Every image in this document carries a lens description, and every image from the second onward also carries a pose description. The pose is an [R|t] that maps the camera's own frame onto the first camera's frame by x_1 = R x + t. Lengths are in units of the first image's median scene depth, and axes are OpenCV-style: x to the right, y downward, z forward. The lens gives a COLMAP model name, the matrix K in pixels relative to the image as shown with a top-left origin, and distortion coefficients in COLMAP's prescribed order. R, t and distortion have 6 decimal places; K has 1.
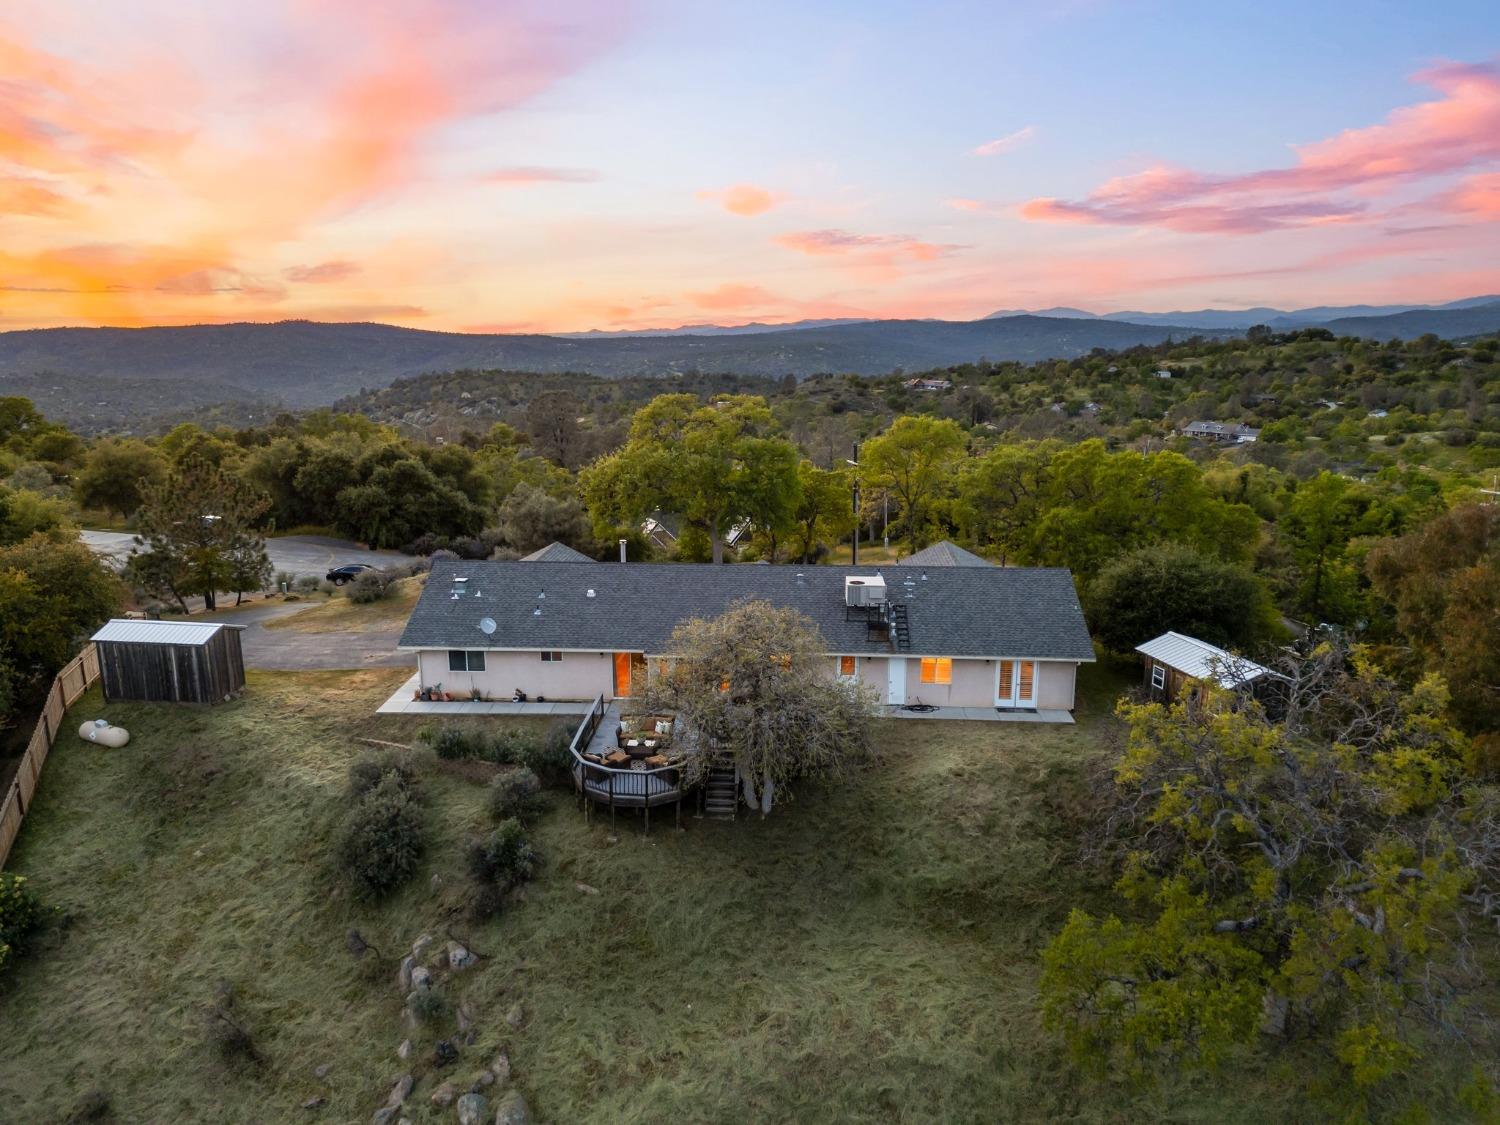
lens RADIAL K [[1042.3, 0, 745.4], [0, 1042.3, 563.0], [0, 0, 1]] dist [0.081141, -0.089857]
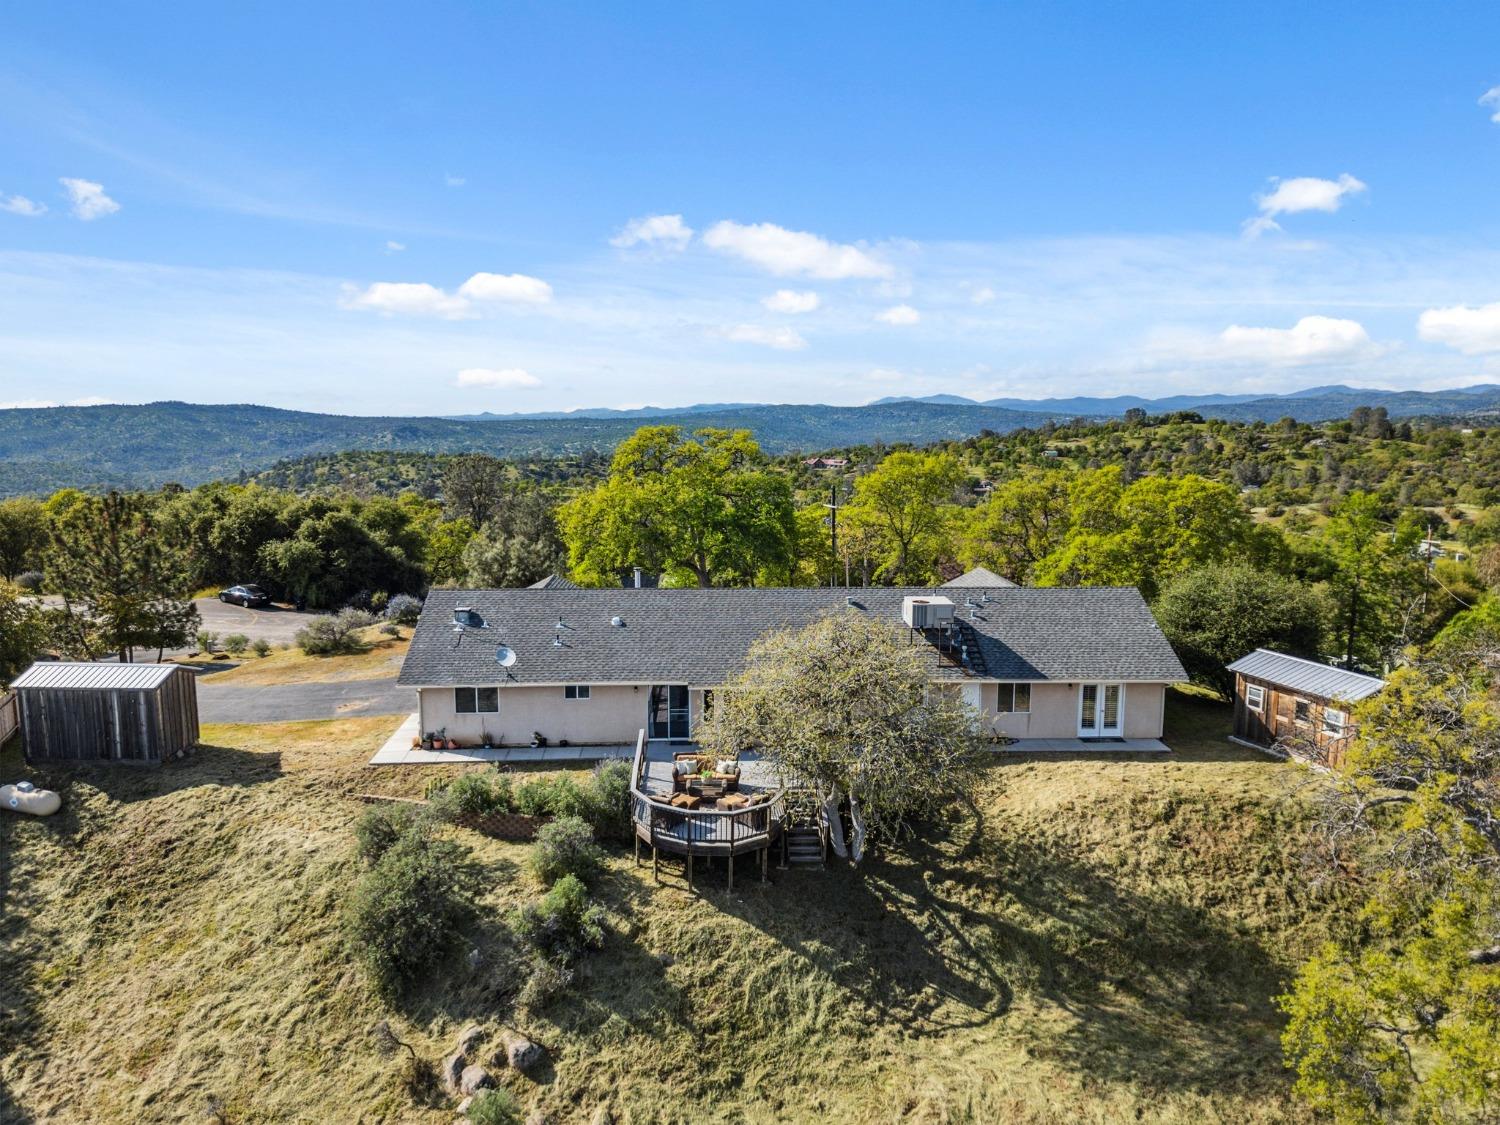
lens RADIAL K [[1046.7, 0, 747.2], [0, 1046.7, 564.4], [0, 0, 1]] dist [0.072123, -0.077327]
pose [[0.994922, -0.011171, 0.100024, -0.130431], [0.018764, 0.996985, -0.075296, 0.051336], [-0.098881, 0.076791, 0.992132, 0.115954]]
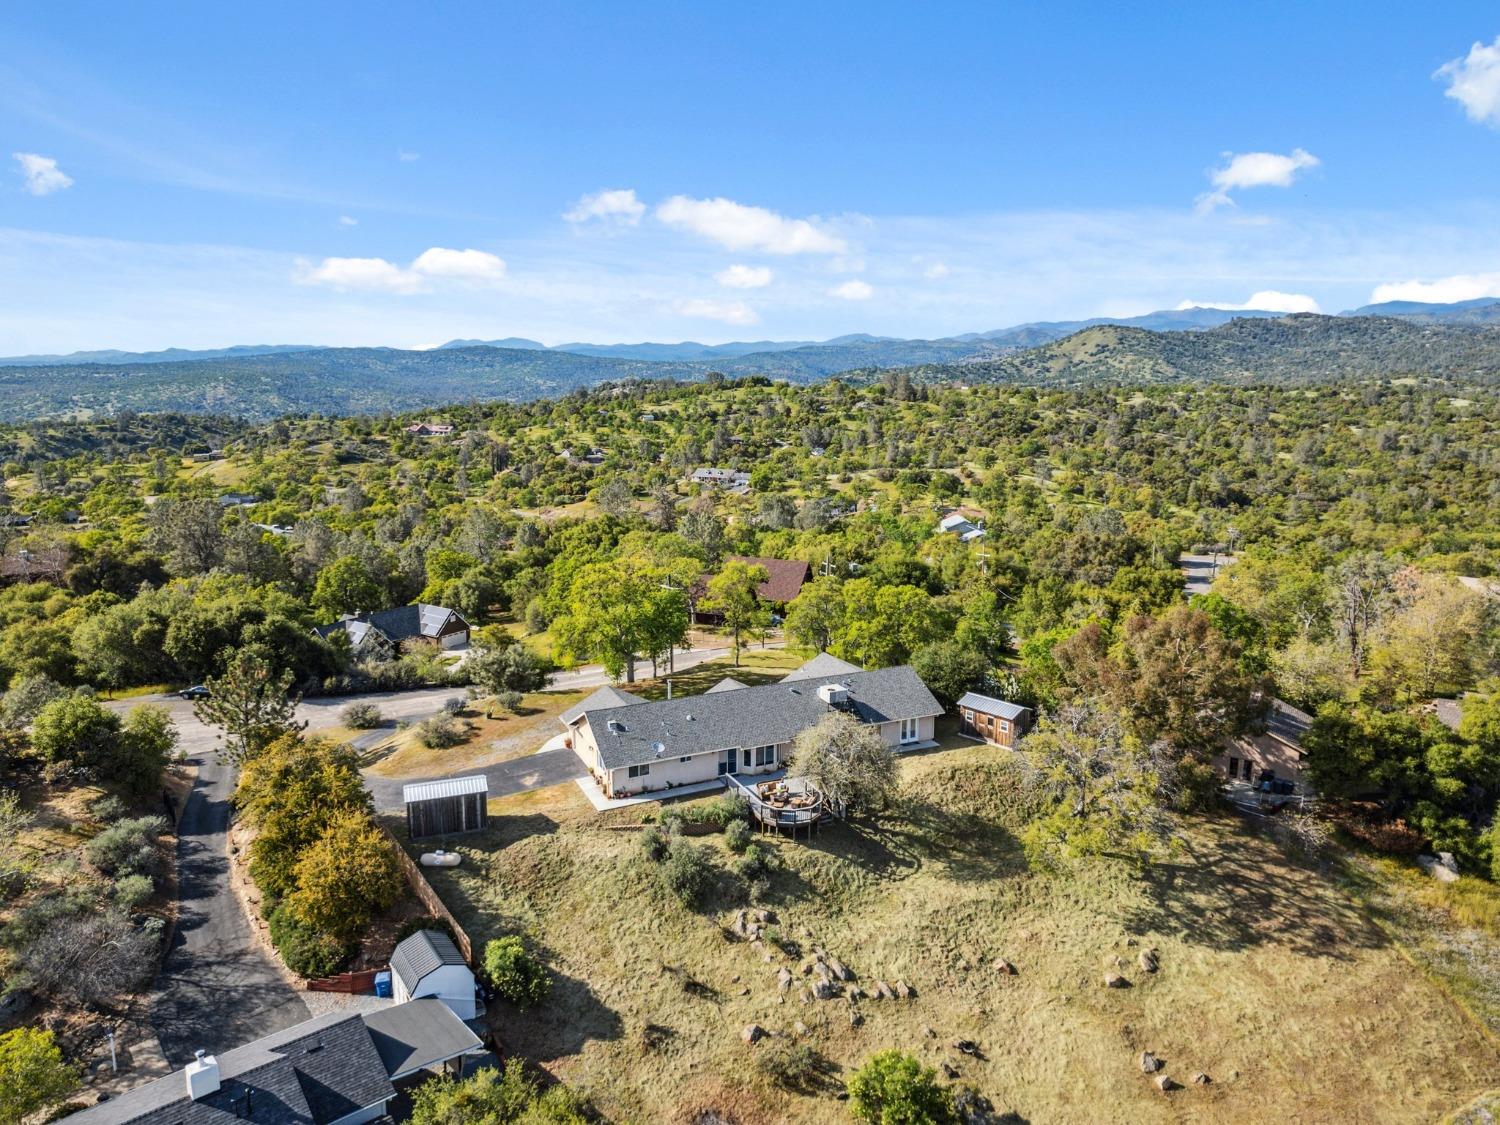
lens RADIAL K [[1046.7, 0, 747.2], [0, 1046.7, 564.4], [0, 0, 1]] dist [0.072123, -0.077327]
pose [[0.879364, -0.090884, 0.467396, -0.871112], [0.102619, 0.994721, 0.000352, -0.218920], [-0.464960, 0.047654, 0.884048, -0.589139]]
